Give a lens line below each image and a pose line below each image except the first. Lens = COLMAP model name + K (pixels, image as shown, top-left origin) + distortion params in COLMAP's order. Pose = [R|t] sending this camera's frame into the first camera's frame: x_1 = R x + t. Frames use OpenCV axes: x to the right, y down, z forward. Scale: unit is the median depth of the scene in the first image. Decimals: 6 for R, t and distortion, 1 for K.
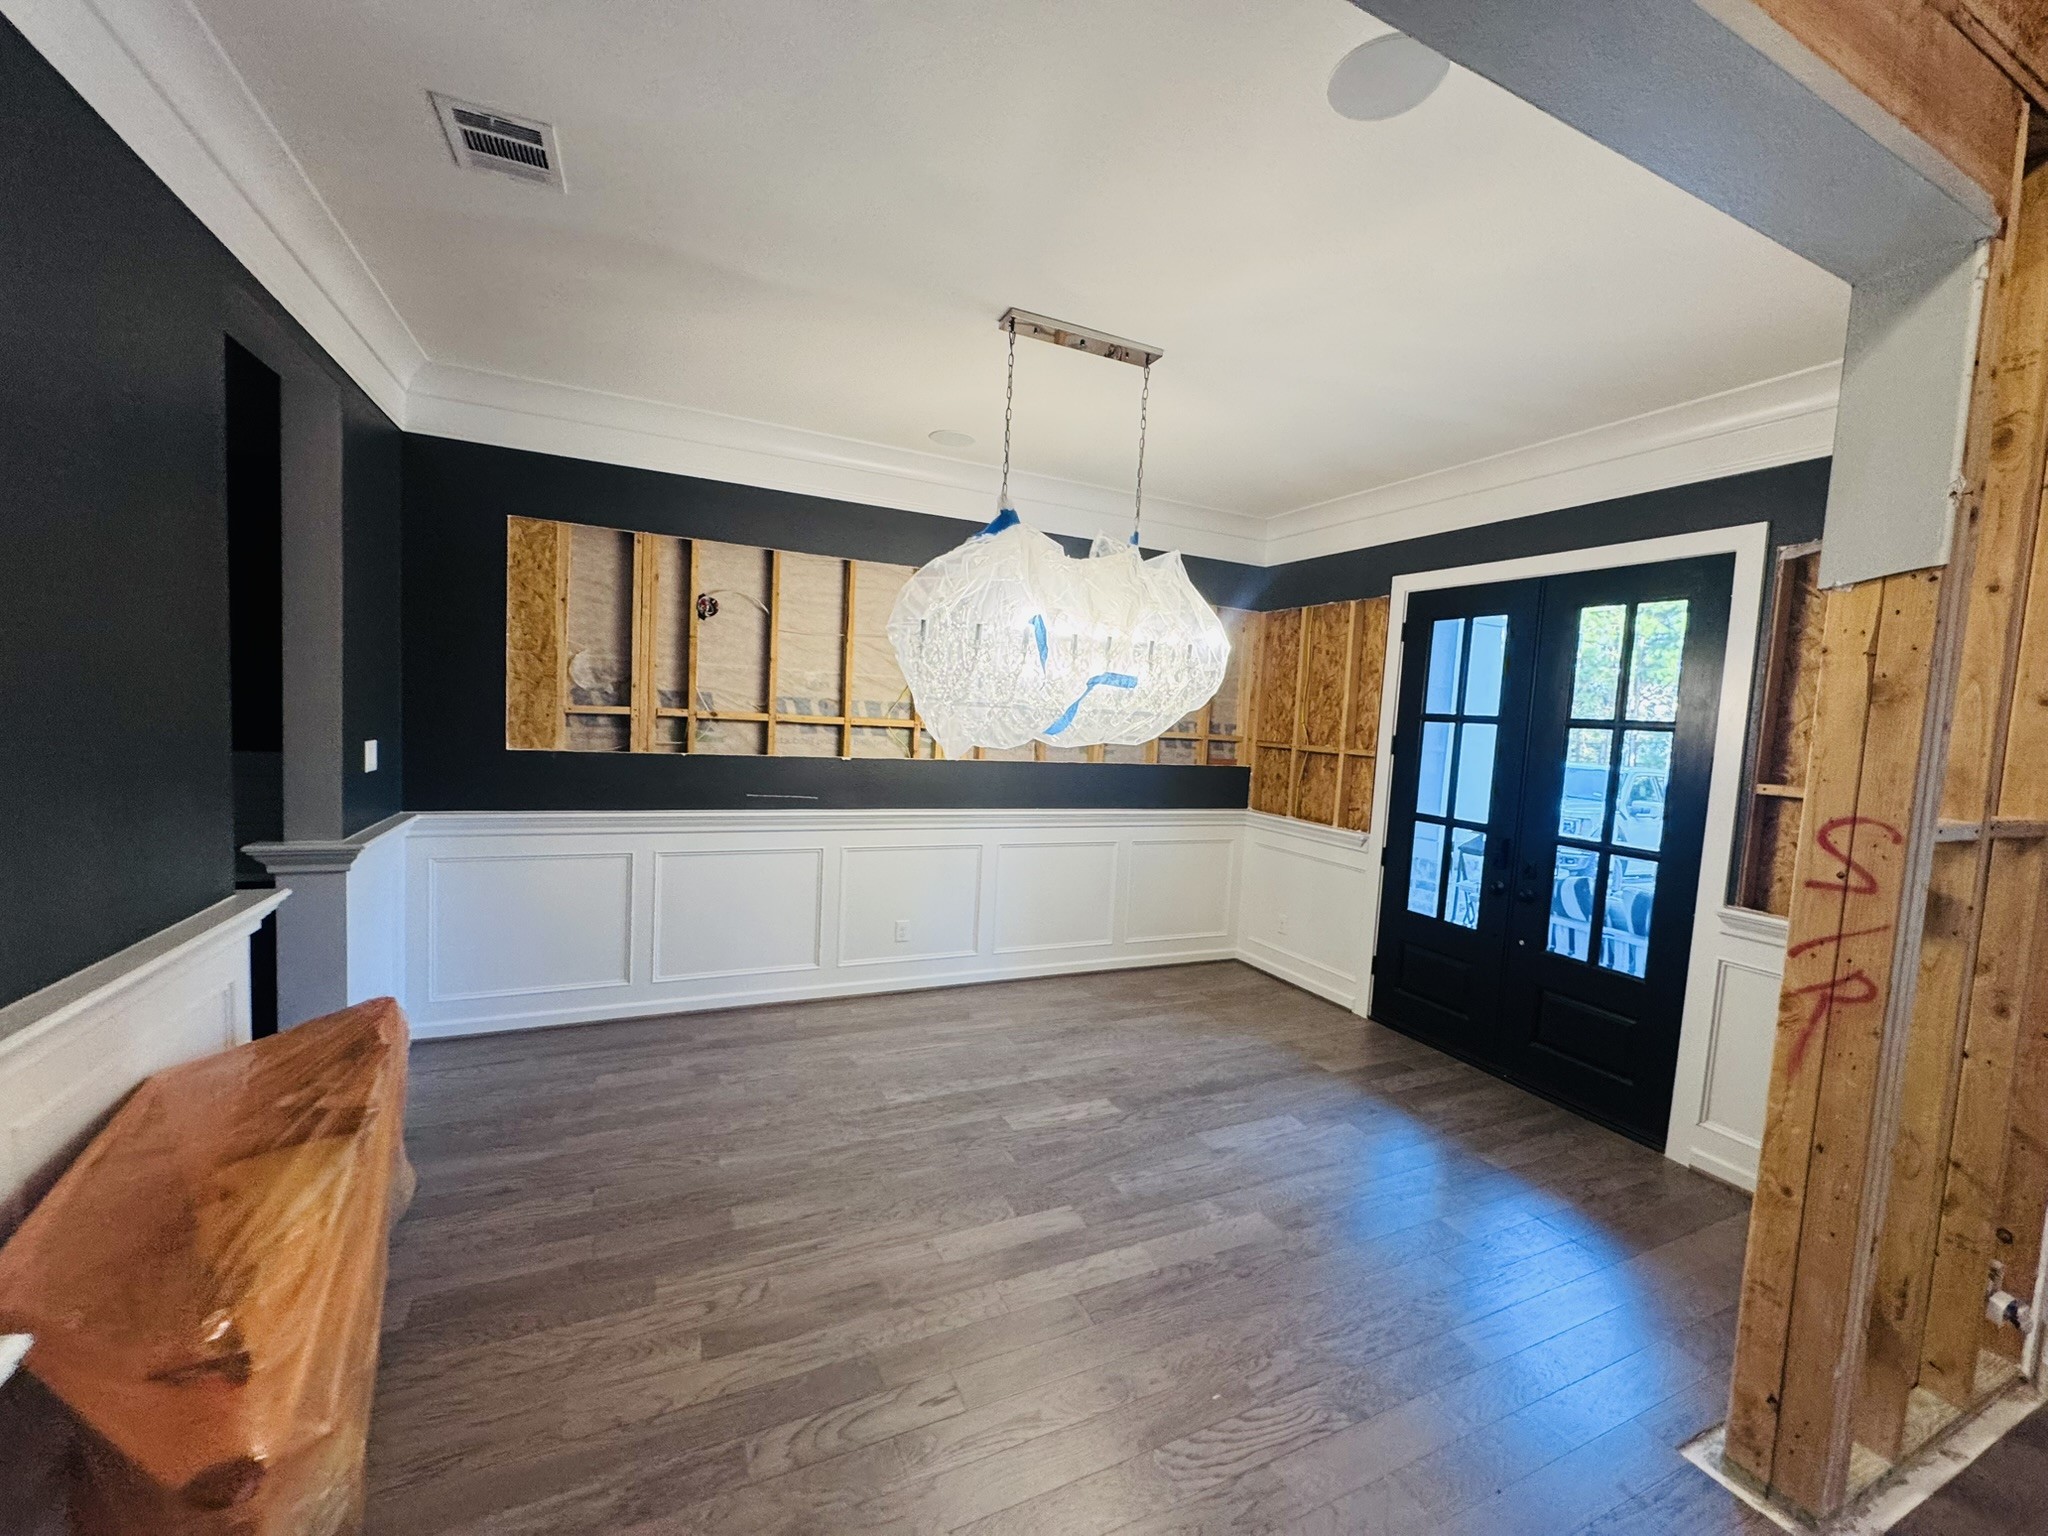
lens RADIAL K [[817.8, 0, 1026.3], [0, 817.8, 768.5], [0, 0, 1]] dist [-0.001590, 0.000123]
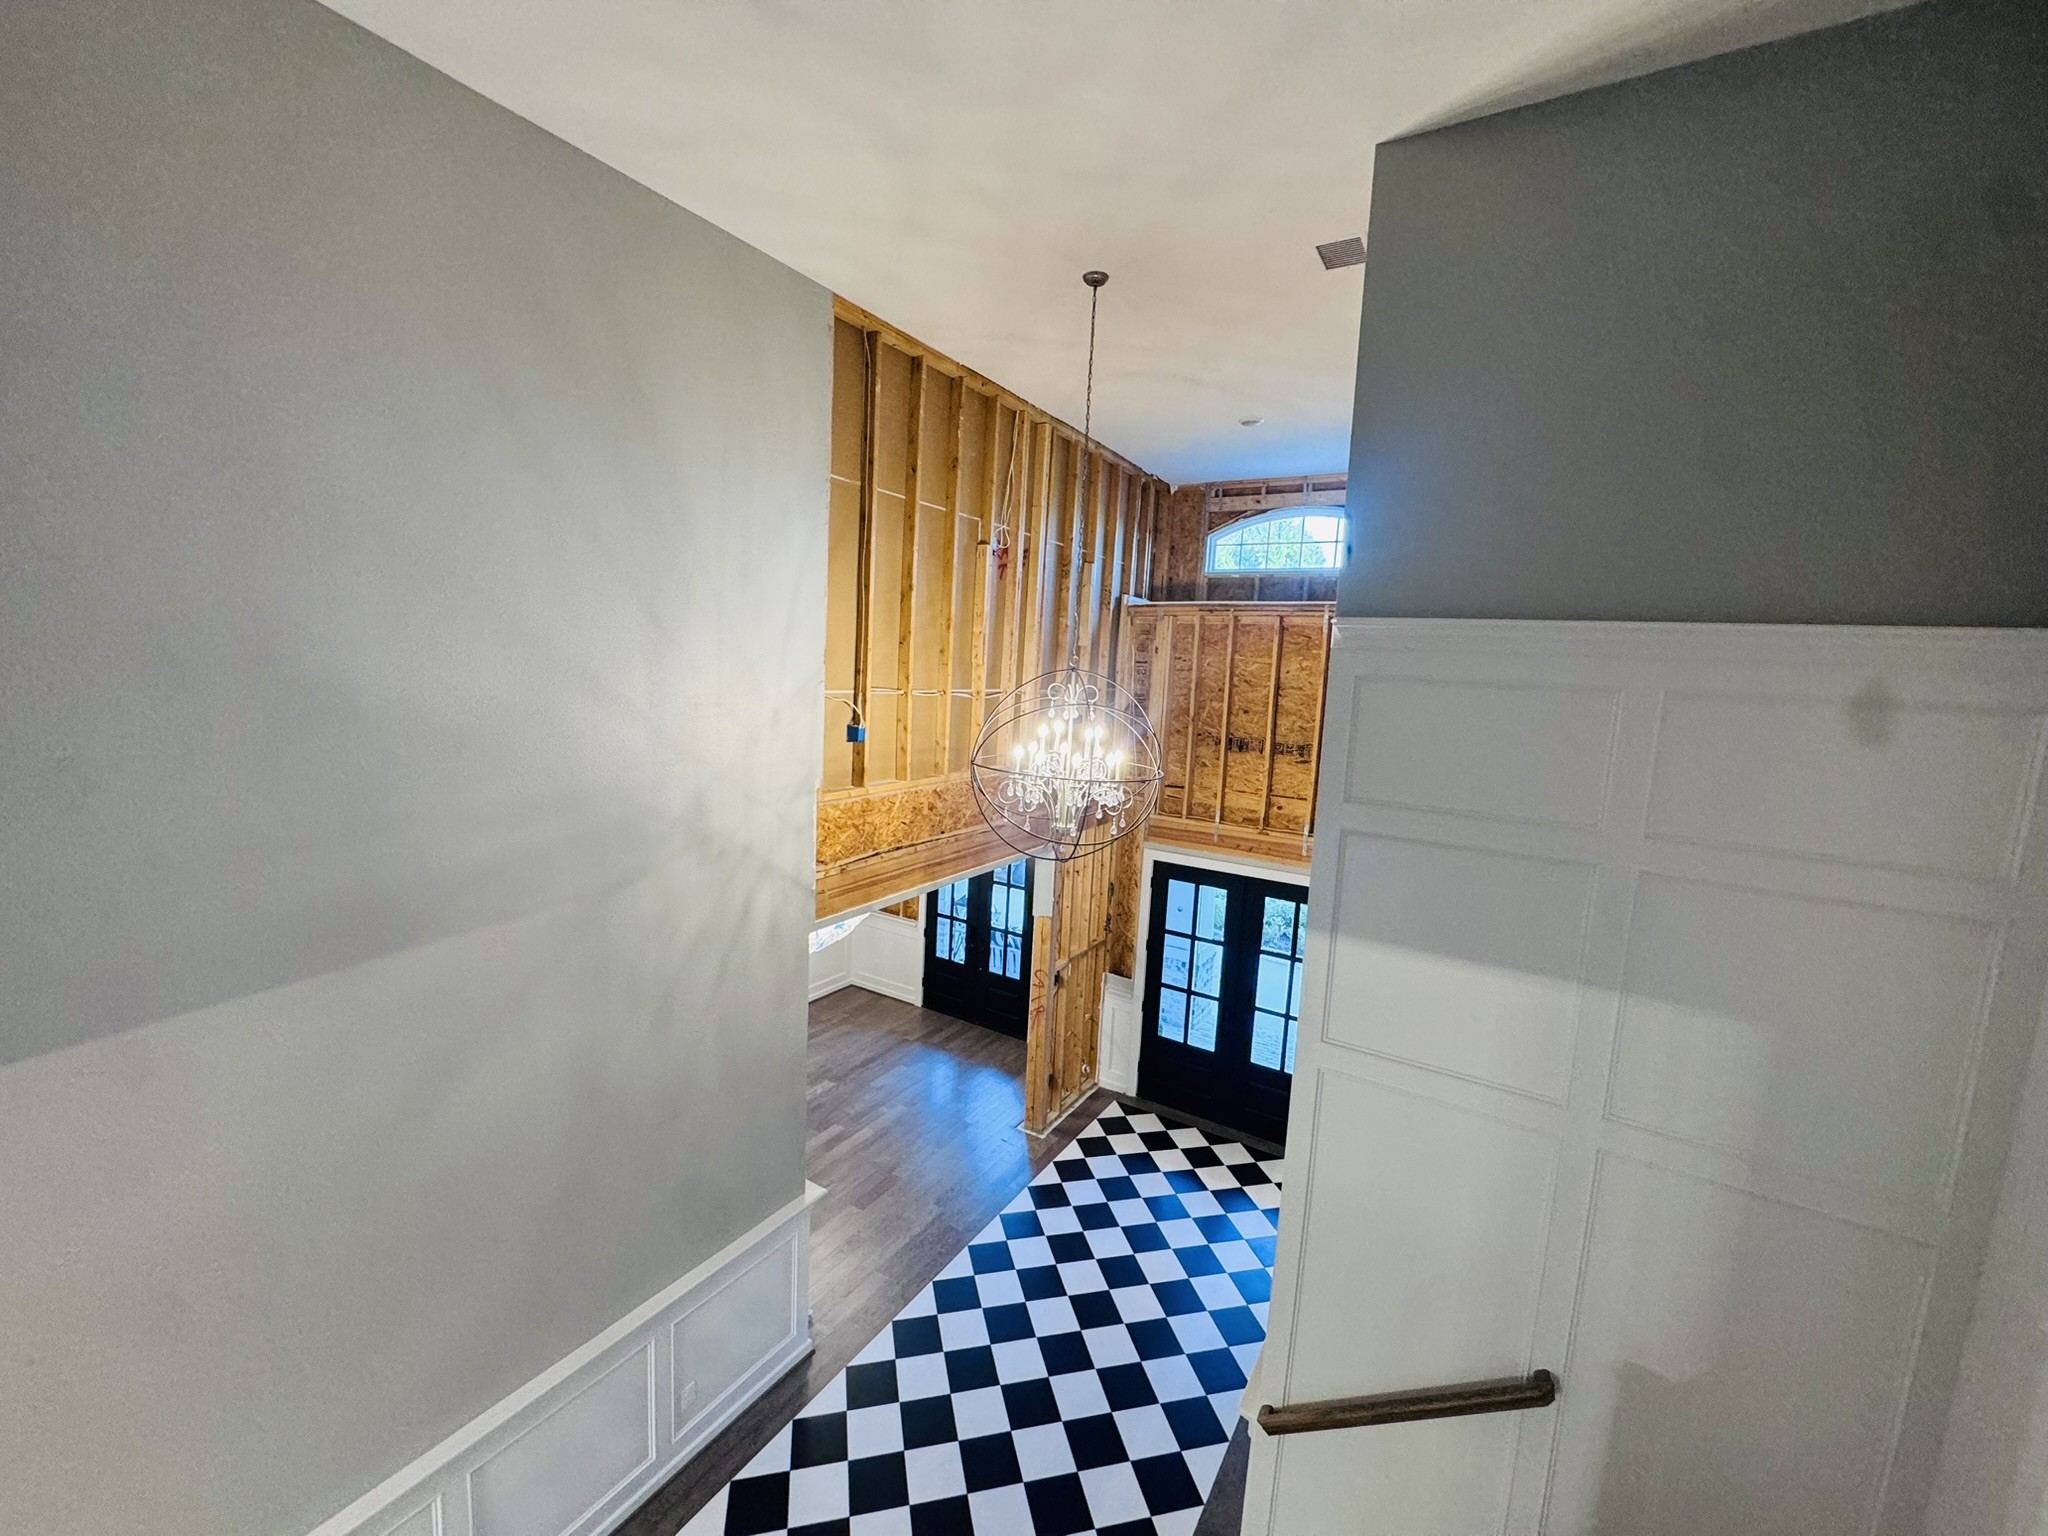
lens RADIAL K [[817.8, 0, 1021.3], [0, 817.8, 767.8], [0, 0, 1]] dist [-0.001590, 0.000123]
pose [[0.839092, -0.082934, 0.537631, -0.574321], [0.038884, 0.994926, 0.092789, -0.629275], [-0.542599, -0.056953, 0.838059, -1.115952]]
